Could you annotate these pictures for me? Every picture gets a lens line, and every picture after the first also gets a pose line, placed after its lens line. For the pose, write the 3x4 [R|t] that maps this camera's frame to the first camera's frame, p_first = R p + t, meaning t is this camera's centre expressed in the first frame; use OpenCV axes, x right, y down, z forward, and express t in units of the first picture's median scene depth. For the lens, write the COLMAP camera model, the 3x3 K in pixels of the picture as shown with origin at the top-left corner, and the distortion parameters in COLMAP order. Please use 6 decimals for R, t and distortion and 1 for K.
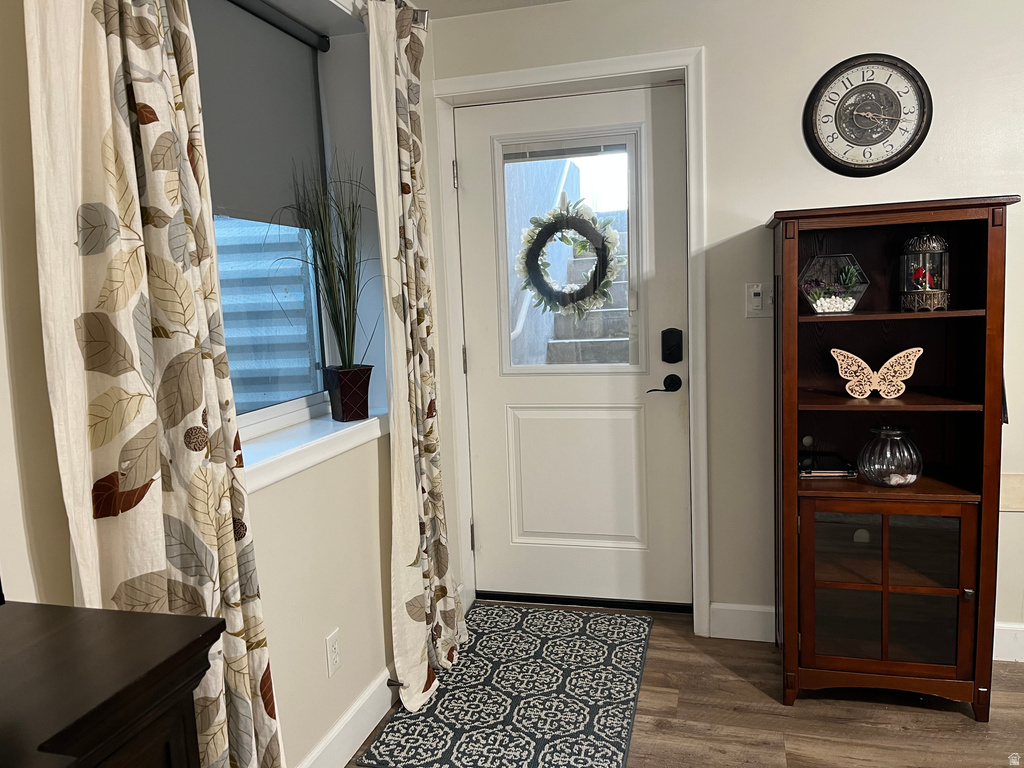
lens RADIAL K [[754.5, 0, 506.7], [0, 754.5, 375.8], [0, 0, 1]] dist [0.016769, -0.004290]
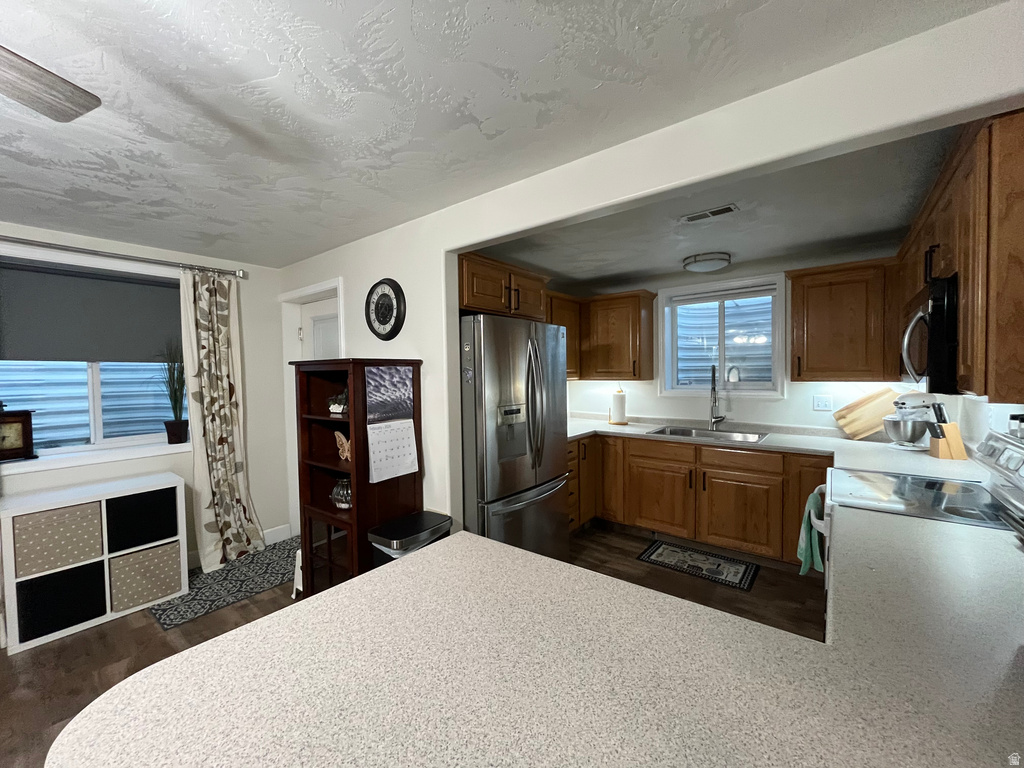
lens RADIAL K [[410.8, 0, 510.4], [0, 410.8, 381.9], [0, 0, 1]] dist [-0.006735, 0.000191]
pose [[0.920405, 0.043282, -0.388564, 1.191885], [-0.071743, 0.995675, -0.059032, -0.126106], [0.384328, 0.082210, 0.919529, 0.190271]]
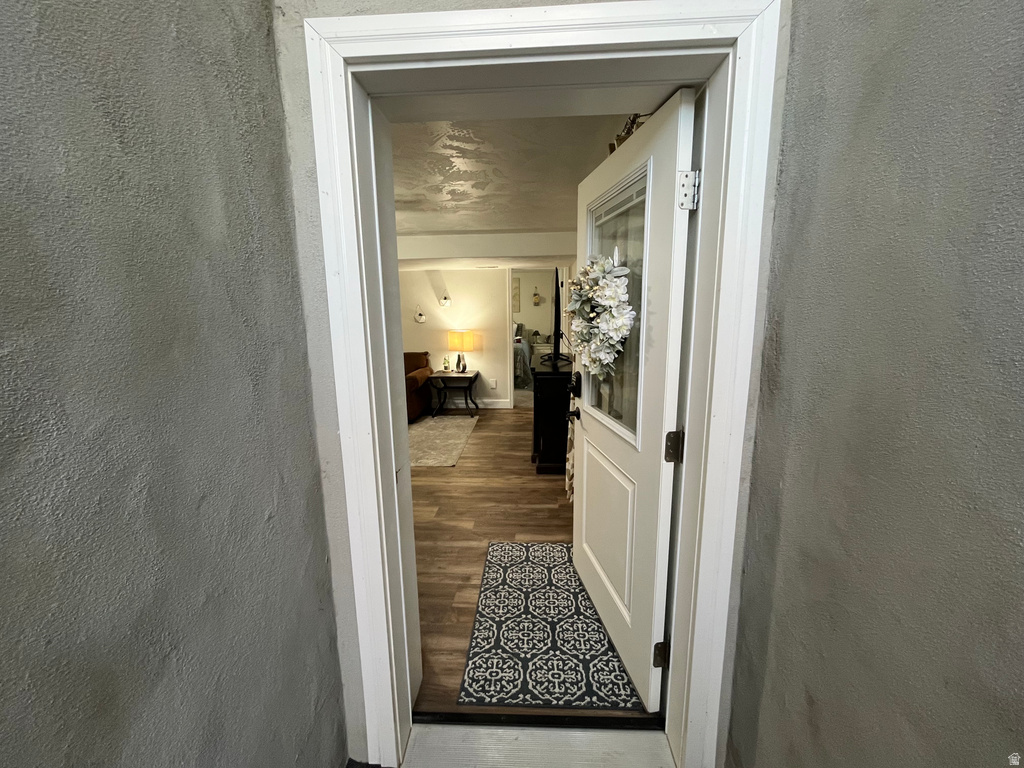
lens RADIAL K [[410.8, 0, 512.0], [0, 410.8, 383.9], [0, 0, 1]] dist [-0.006735, 0.000191]
pose [[-0.975109, 0.093942, -0.200843, 0.236385], [0.031058, 0.954749, 0.295786, -0.268130], [0.219542, 0.282186, -0.933902, 1.699363]]
